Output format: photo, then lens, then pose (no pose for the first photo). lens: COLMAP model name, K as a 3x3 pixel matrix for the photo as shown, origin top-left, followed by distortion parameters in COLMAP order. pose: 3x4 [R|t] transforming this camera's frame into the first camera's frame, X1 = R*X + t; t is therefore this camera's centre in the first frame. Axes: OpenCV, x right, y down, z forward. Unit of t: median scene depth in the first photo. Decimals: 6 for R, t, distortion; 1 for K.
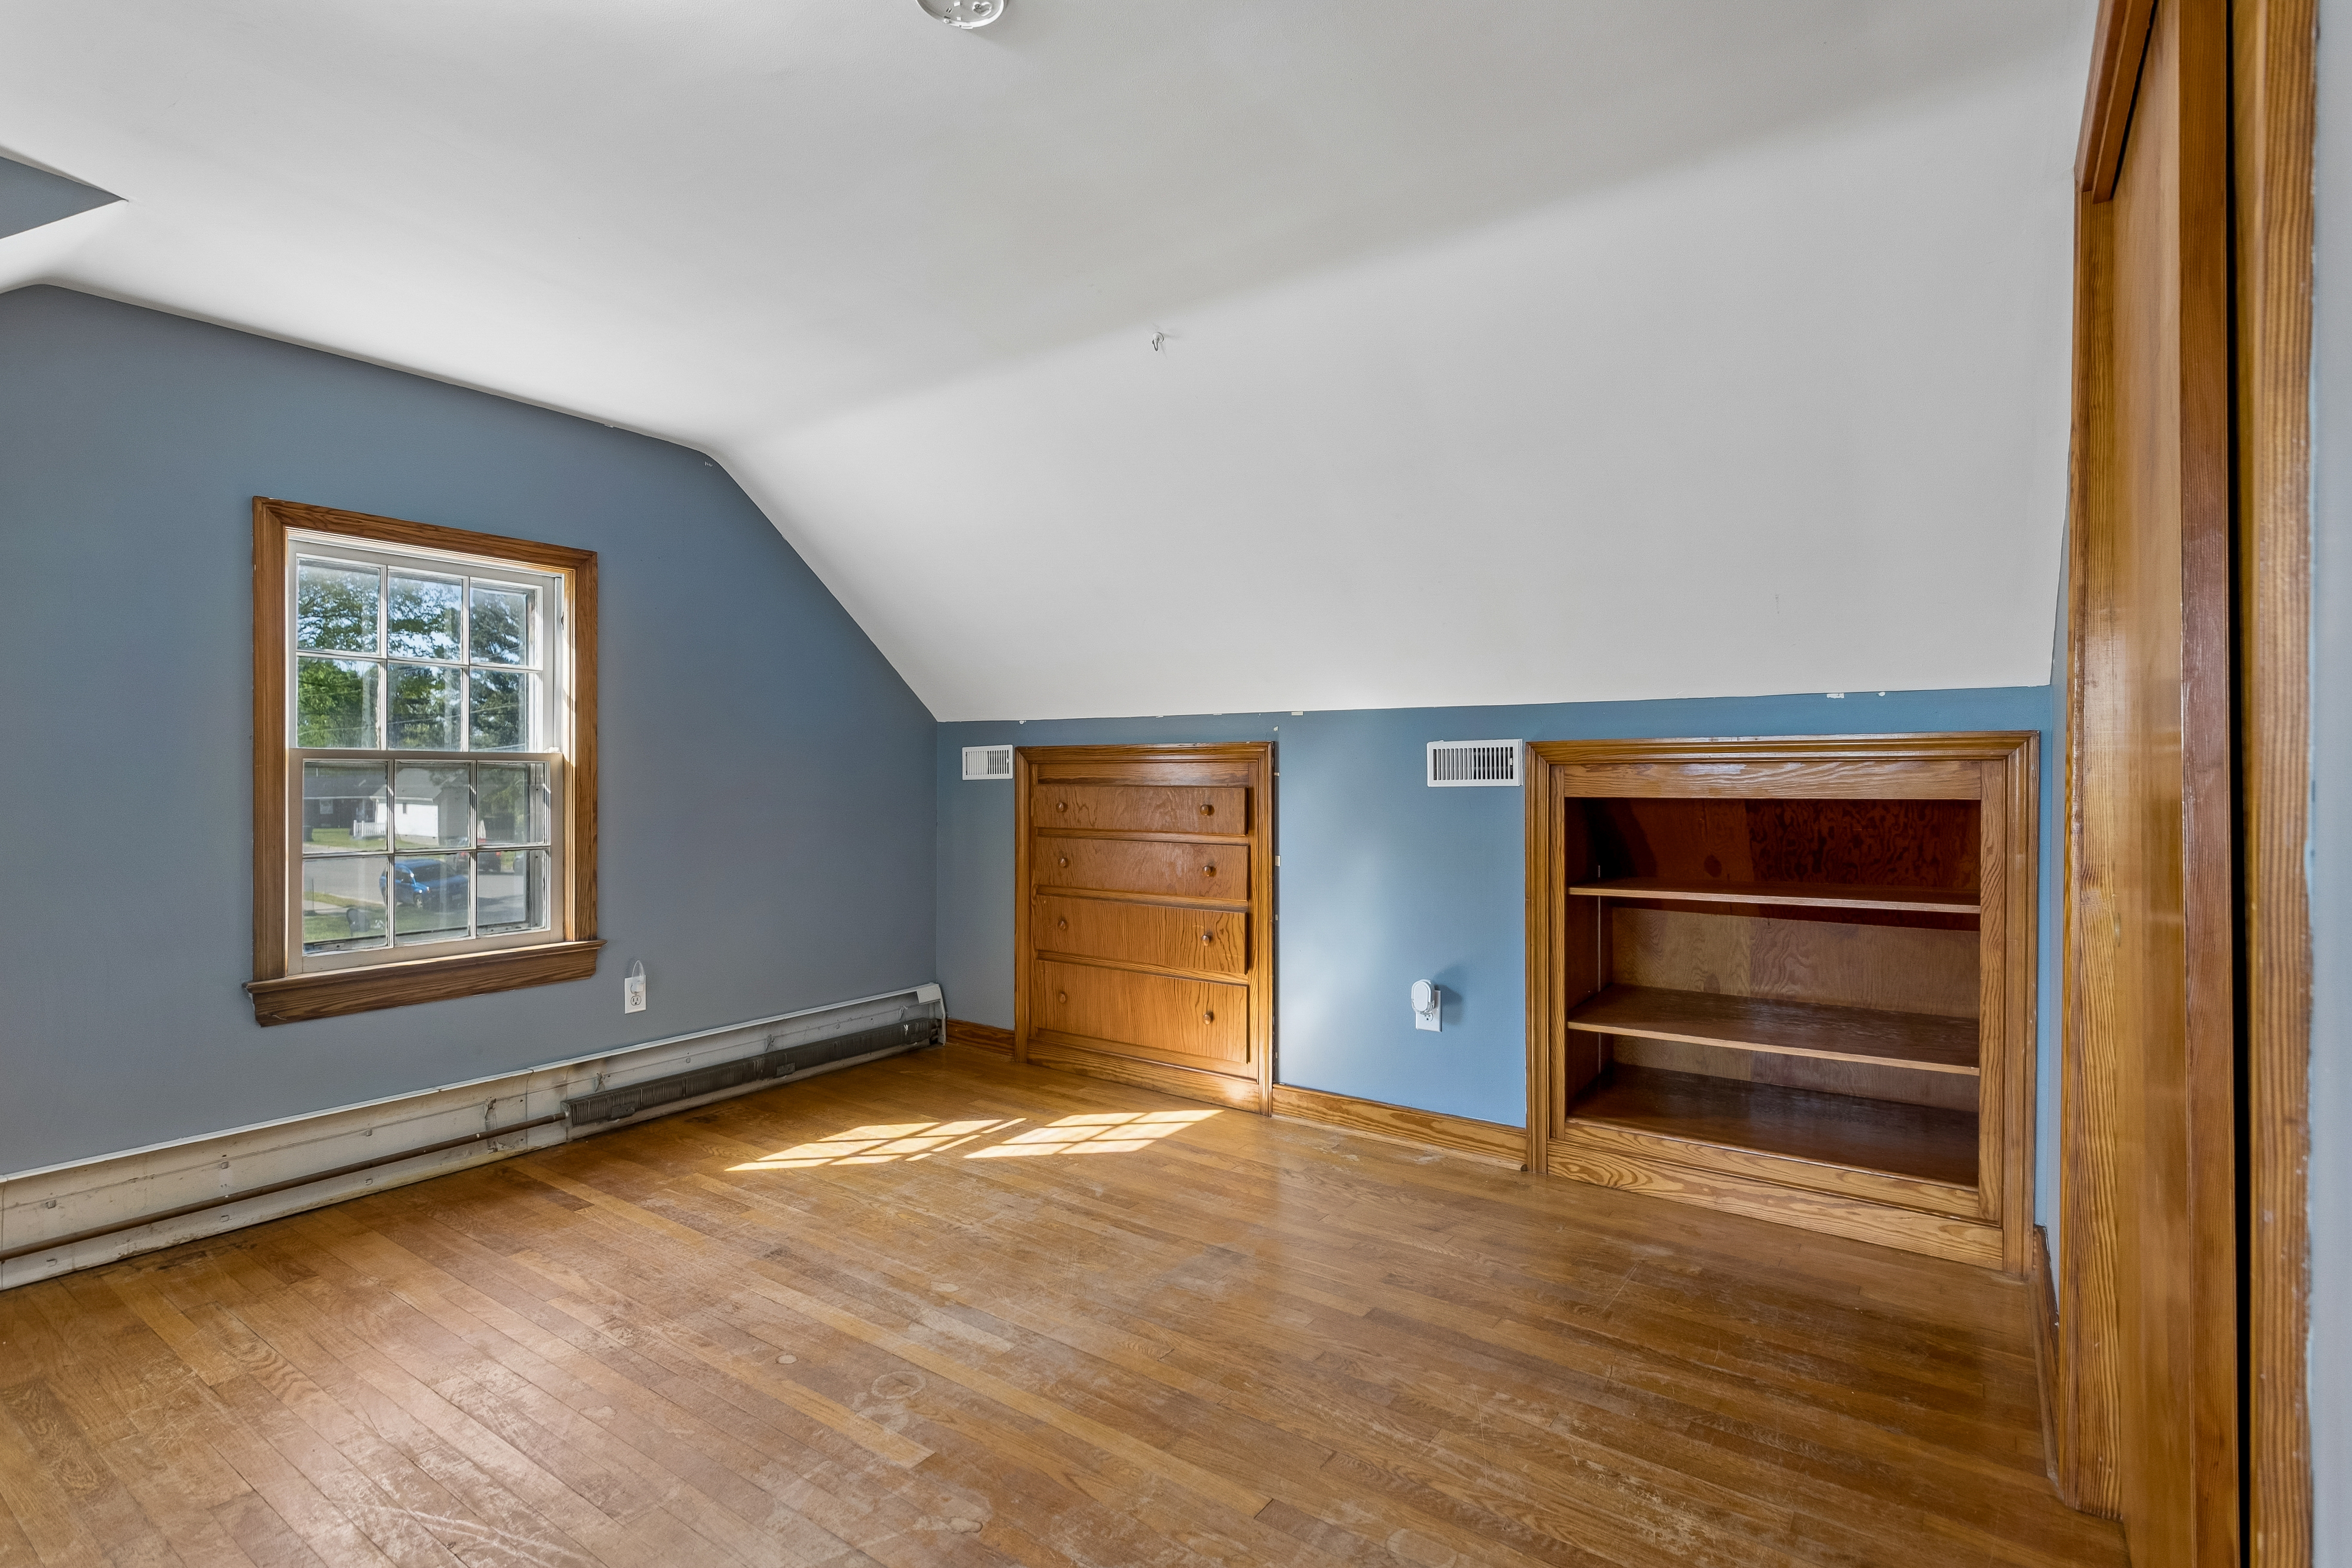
lens RADIAL K [[1133.0, 0, 1172.1], [0, 1133.0, 768.2], [0, 0, 1]] dist [0.001632, 0.000339]
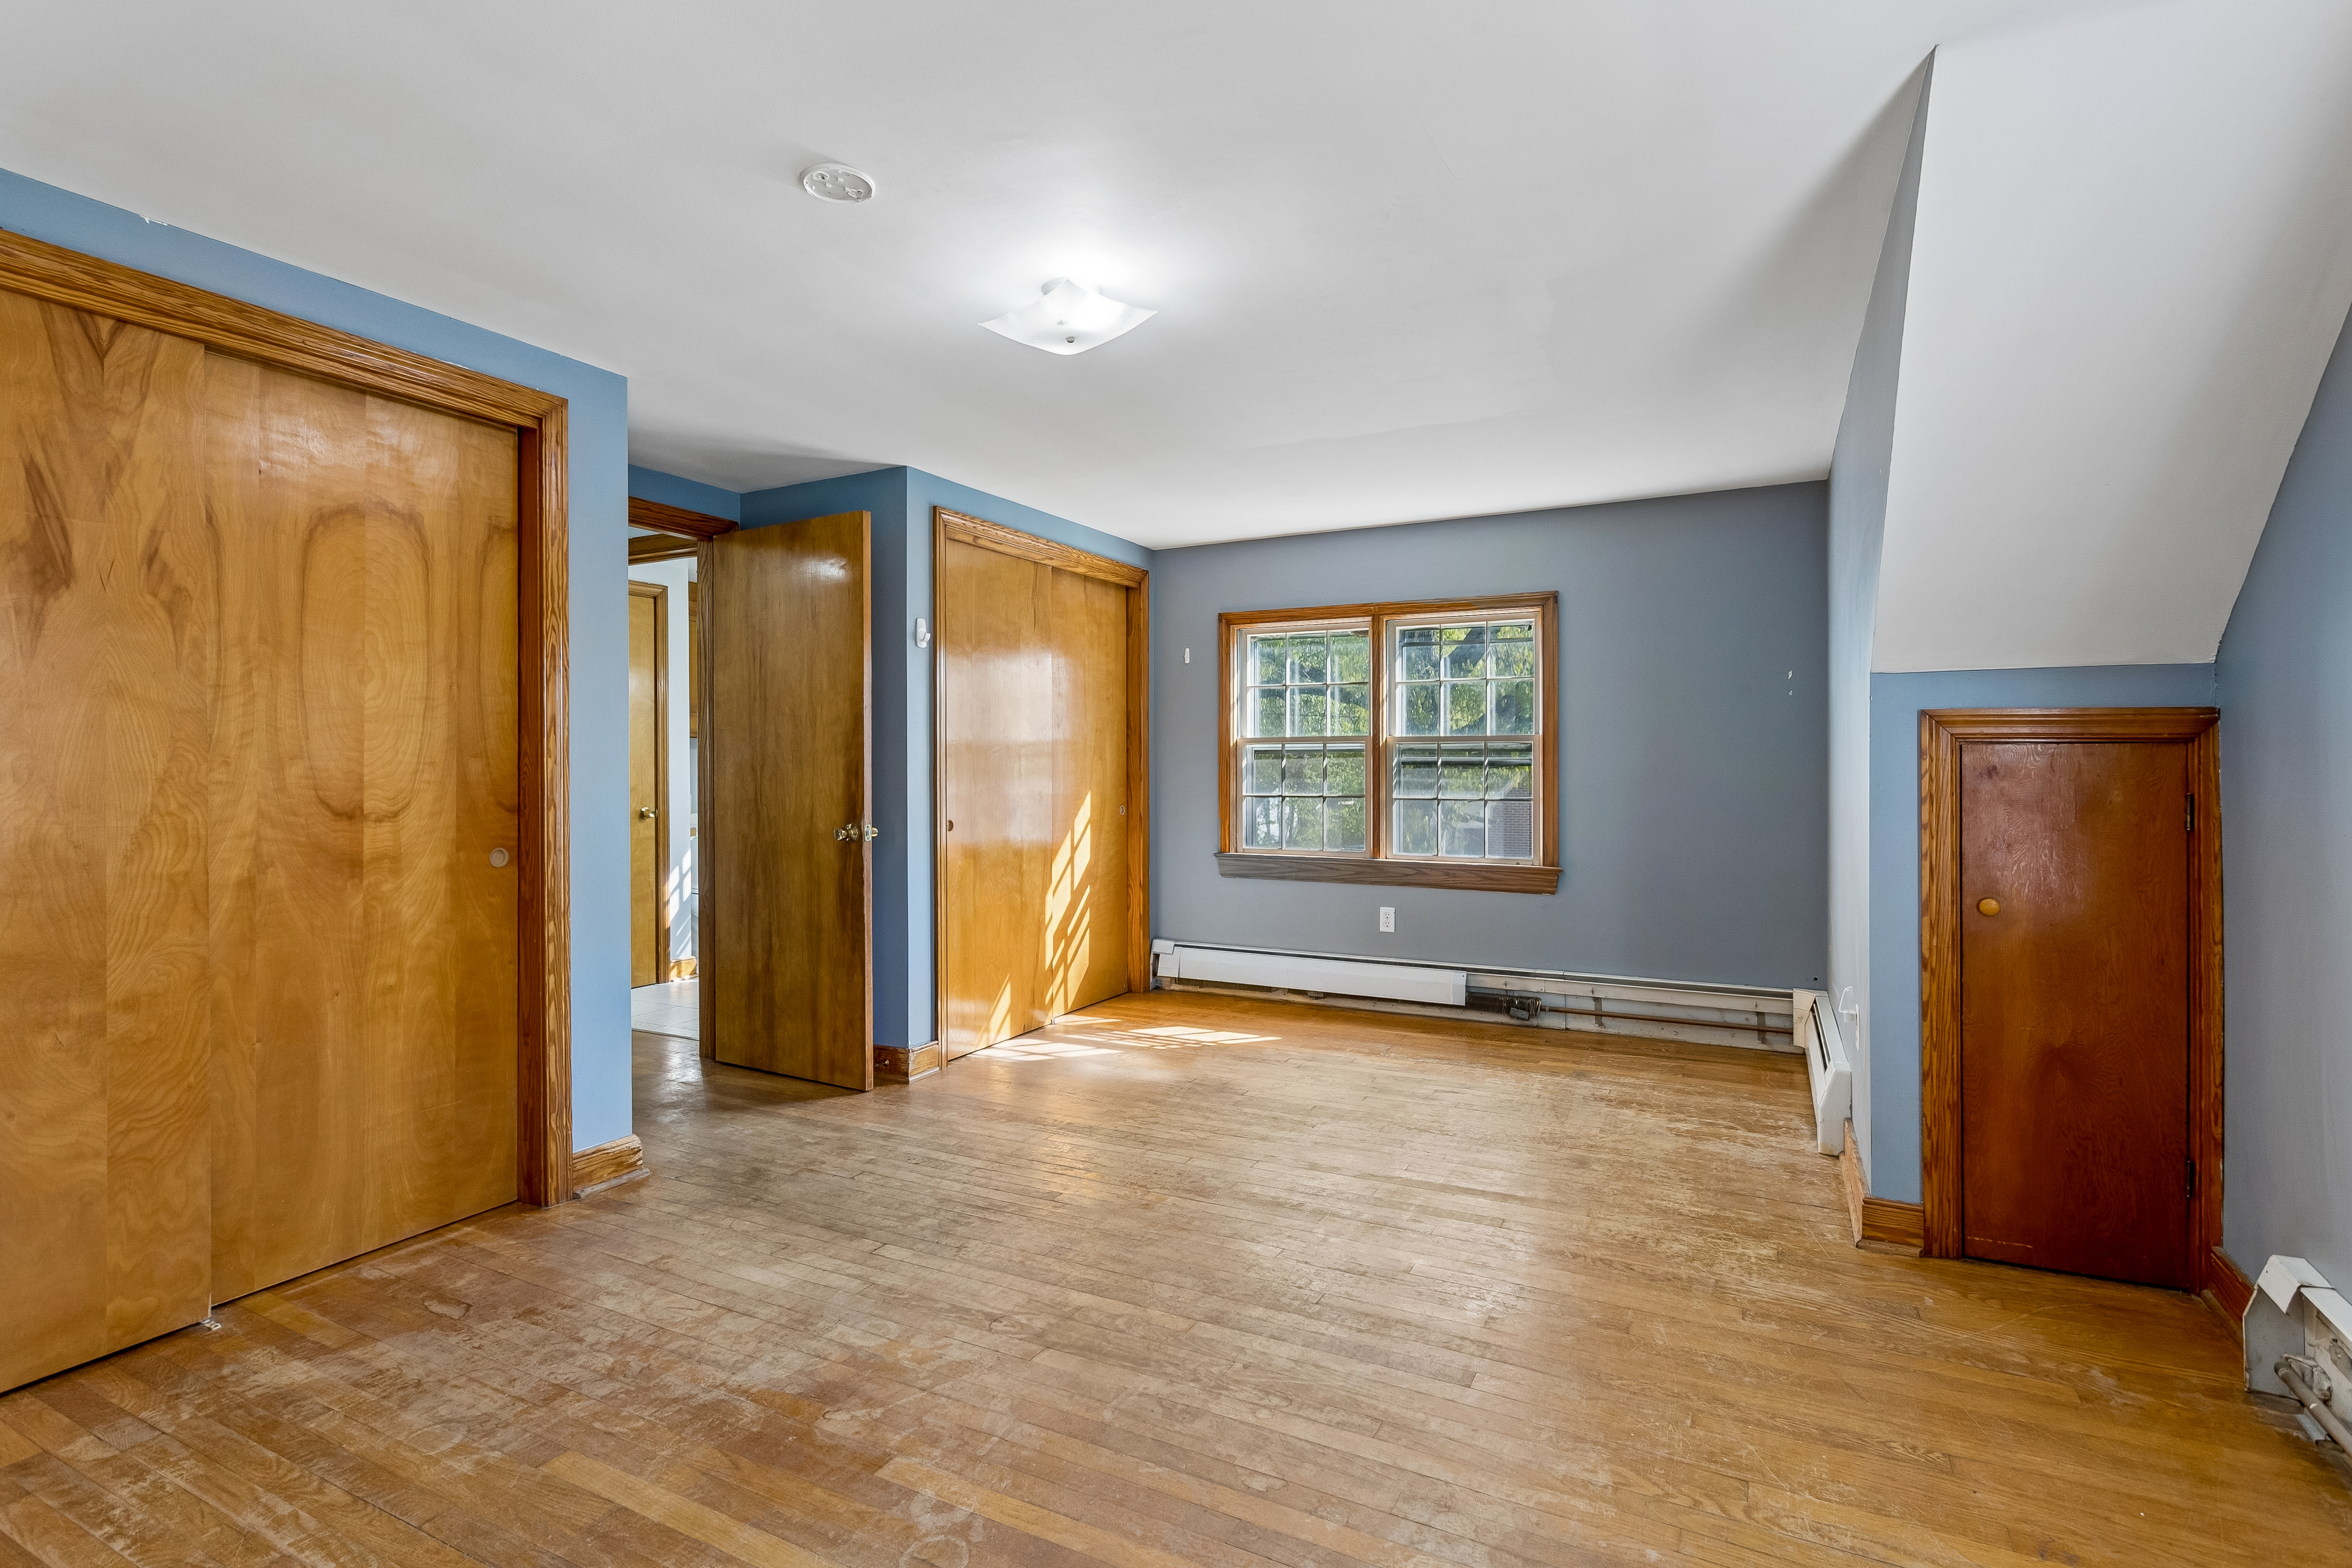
lens RADIAL K [[1133.0, 0, 1172.1], [0, 1133.0, 768.2], [0, 0, 1]] dist [0.001632, 0.000339]
pose [[-0.990855, 0.003789, -0.134880, -0.337715], [0.003118, 0.999982, 0.005180, -0.003397], [0.134897, 0.004712, -0.990848, 2.016417]]
